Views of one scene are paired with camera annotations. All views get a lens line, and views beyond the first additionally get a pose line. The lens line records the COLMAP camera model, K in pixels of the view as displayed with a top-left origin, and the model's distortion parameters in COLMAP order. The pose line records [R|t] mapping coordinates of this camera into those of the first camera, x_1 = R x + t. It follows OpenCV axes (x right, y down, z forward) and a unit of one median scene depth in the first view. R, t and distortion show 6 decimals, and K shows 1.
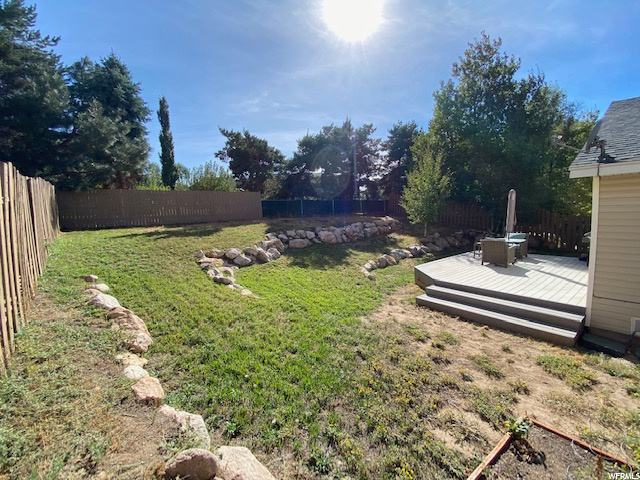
lens RADIAL K [[256.8, 0, 323.1], [0, 256.8, 241.9], [0, 0, 1]] dist [0.022145, -0.020278]
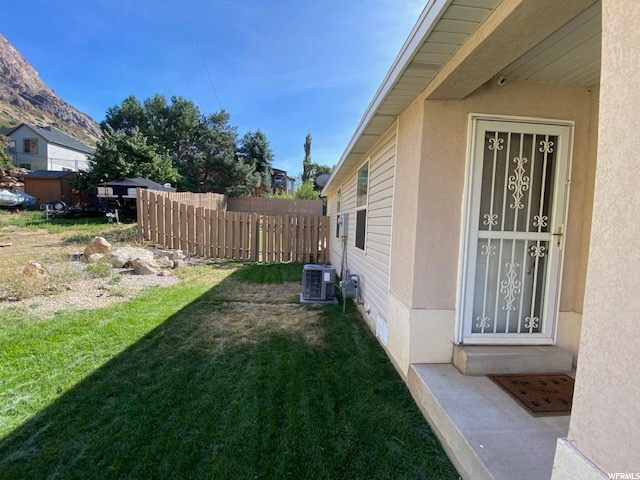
lens RADIAL K [[256.8, 0, 323.1], [0, 256.8, 241.9], [0, 0, 1]] dist [0.022145, -0.020278]
pose [[0.835560, 0.110614, -0.538149, 0.769071], [-0.126706, 0.991915, 0.007154, 0.058766], [0.534589, 0.062209, 0.842819, -0.367397]]
